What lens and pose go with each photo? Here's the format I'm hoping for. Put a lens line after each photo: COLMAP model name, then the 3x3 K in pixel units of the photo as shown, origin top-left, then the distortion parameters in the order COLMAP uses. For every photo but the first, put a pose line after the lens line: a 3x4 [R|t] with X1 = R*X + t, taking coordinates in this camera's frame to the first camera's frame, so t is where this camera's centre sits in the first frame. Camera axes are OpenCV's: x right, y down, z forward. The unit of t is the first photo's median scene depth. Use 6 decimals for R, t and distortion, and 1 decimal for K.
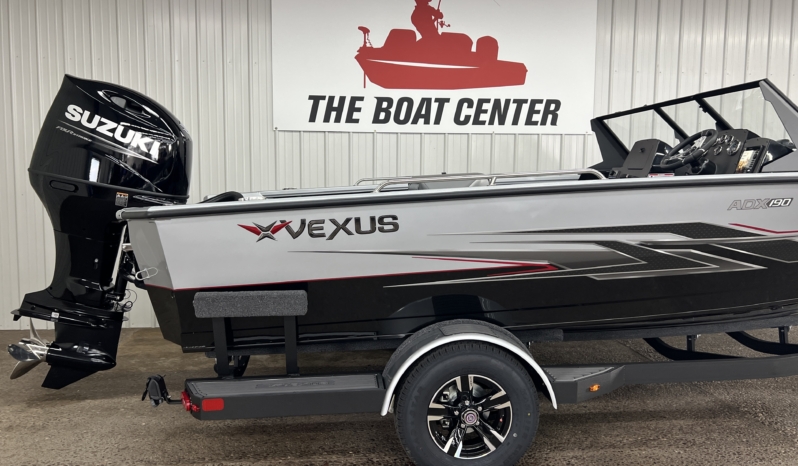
lens RADIAL K [[633.4, 0, 399.0], [0, 633.4, 233.0], [0, 0, 1]] dist [0.055540, -0.005906]
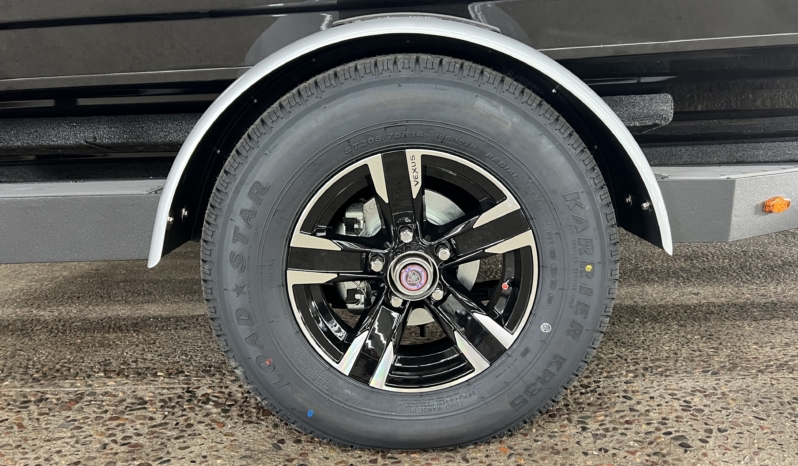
lens RADIAL K [[633.4, 0, 399.0], [0, 633.4, 233.0], [0, 0, 1]] dist [0.055540, -0.005906]
pose [[0.997420, -0.002776, -0.071735, 0.127550], [0.010088, 0.994758, 0.101762, 0.229866], [0.071076, -0.102223, 0.992219, 0.657786]]
